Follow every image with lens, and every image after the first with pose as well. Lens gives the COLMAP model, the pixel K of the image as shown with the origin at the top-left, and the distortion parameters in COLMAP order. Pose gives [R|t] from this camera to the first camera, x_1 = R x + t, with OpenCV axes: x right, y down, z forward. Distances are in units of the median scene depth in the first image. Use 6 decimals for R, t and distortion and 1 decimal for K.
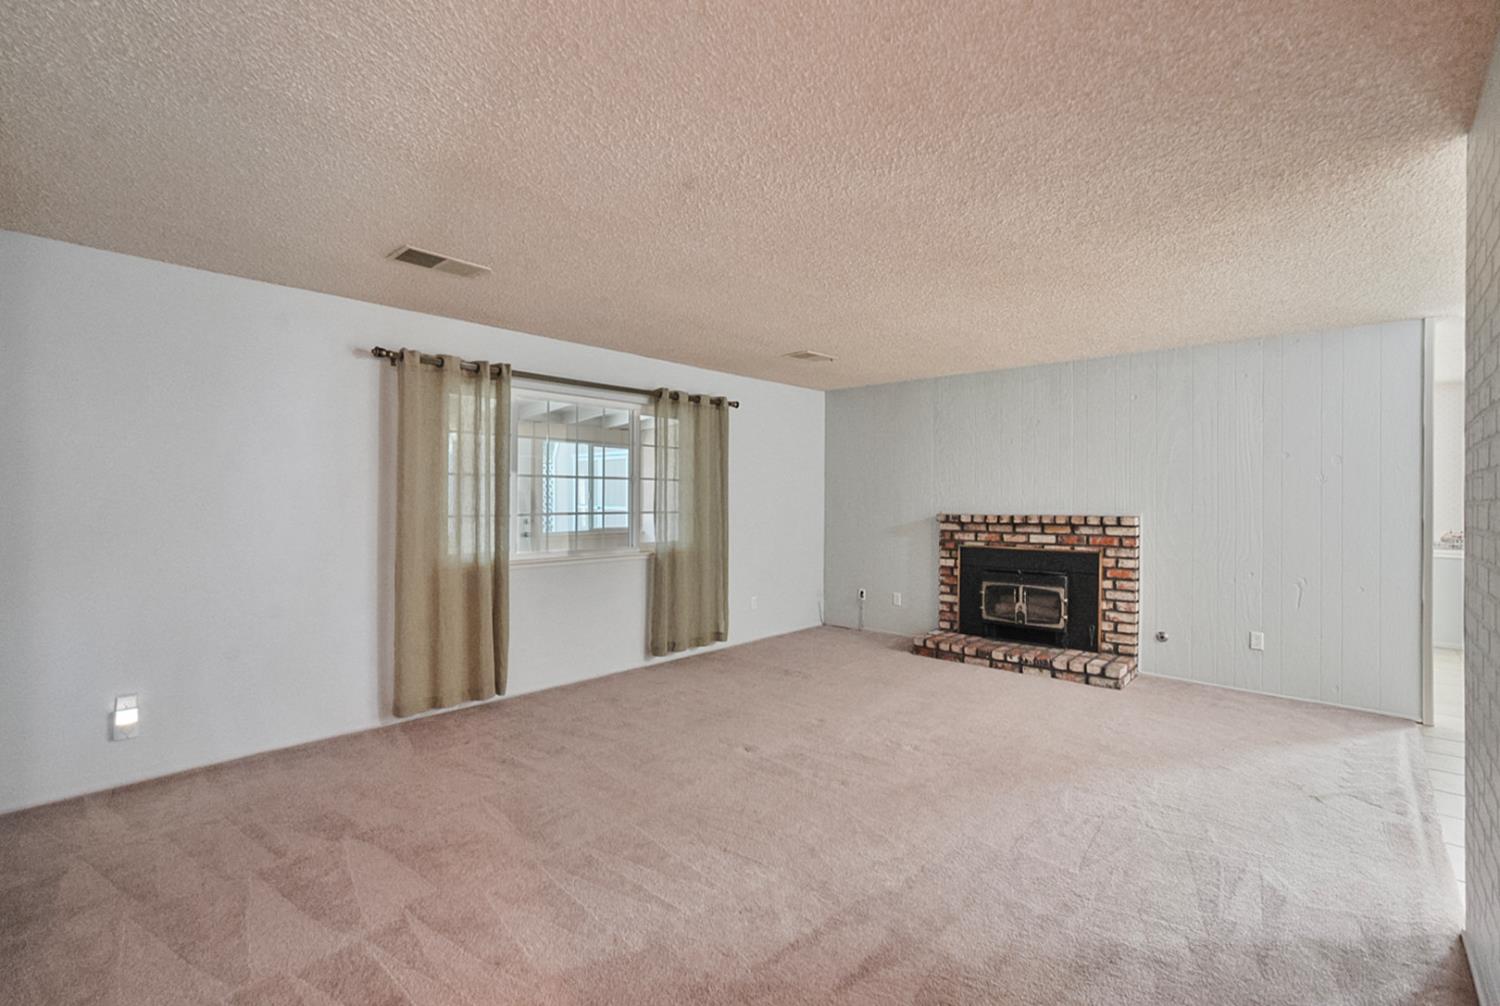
lens RADIAL K [[666.2, 0, 747.8], [0, 666.2, 496.6], [0, 0, 1]] dist [-0.001055, 0.000772]
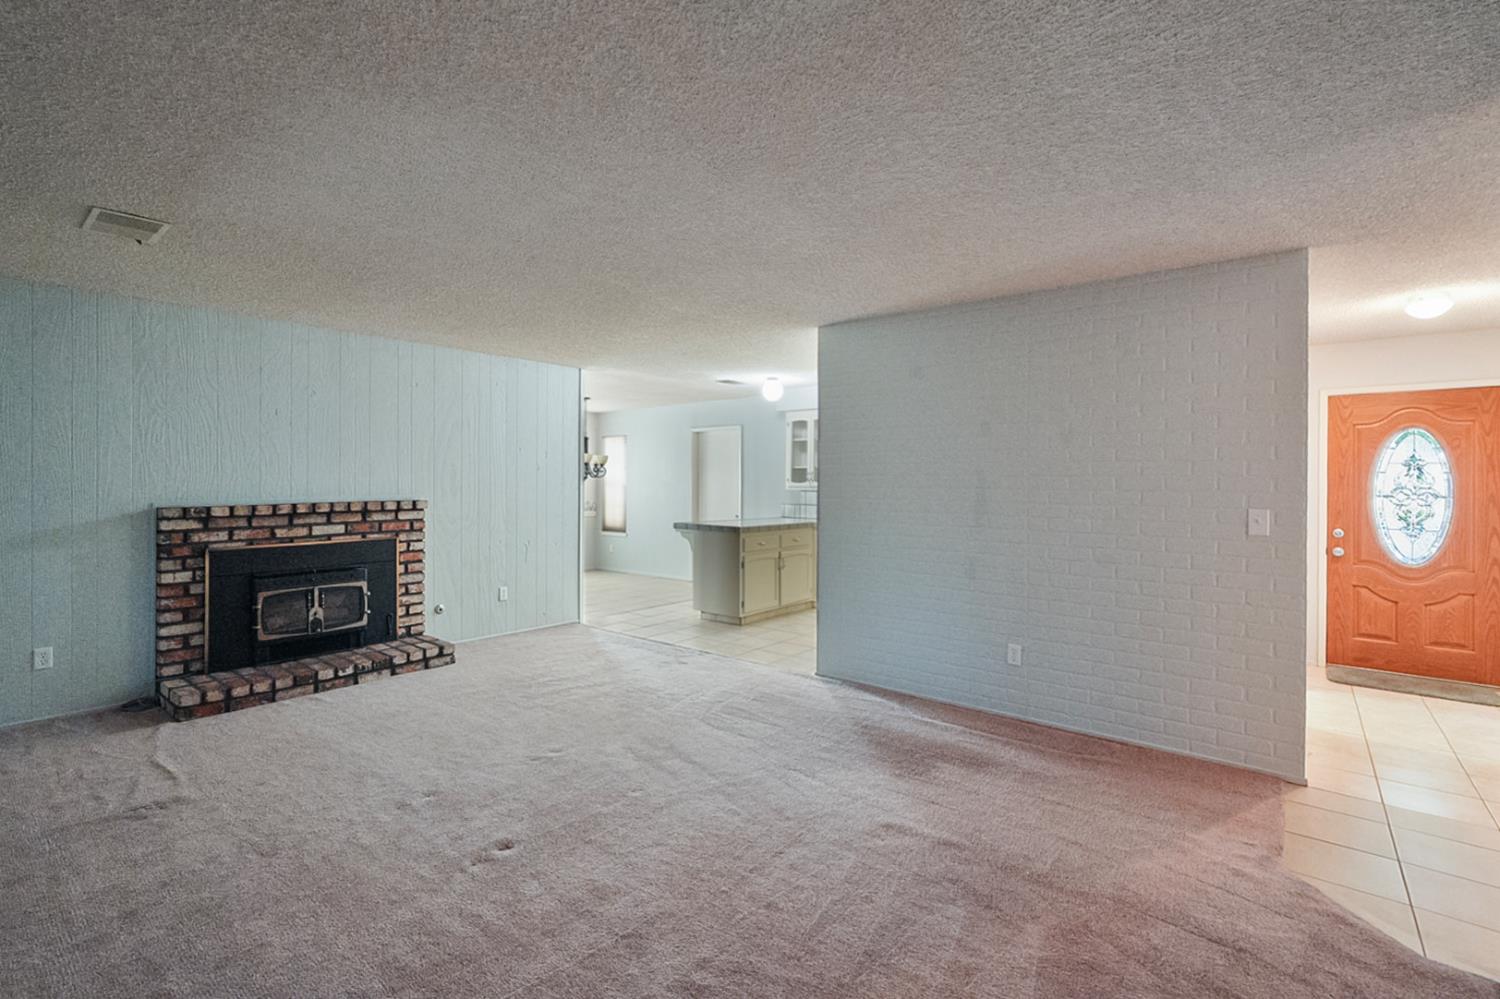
lens RADIAL K [[666.2, 0, 755.7], [0, 666.2, 485.1], [0, 0, 1]] dist [-0.001055, 0.000772]
pose [[-0.043306, -0.009720, 0.999015, -0.463406], [-0.005367, 0.999941, 0.009497, -0.005959], [-0.999047, -0.004951, -0.043355, 0.503316]]
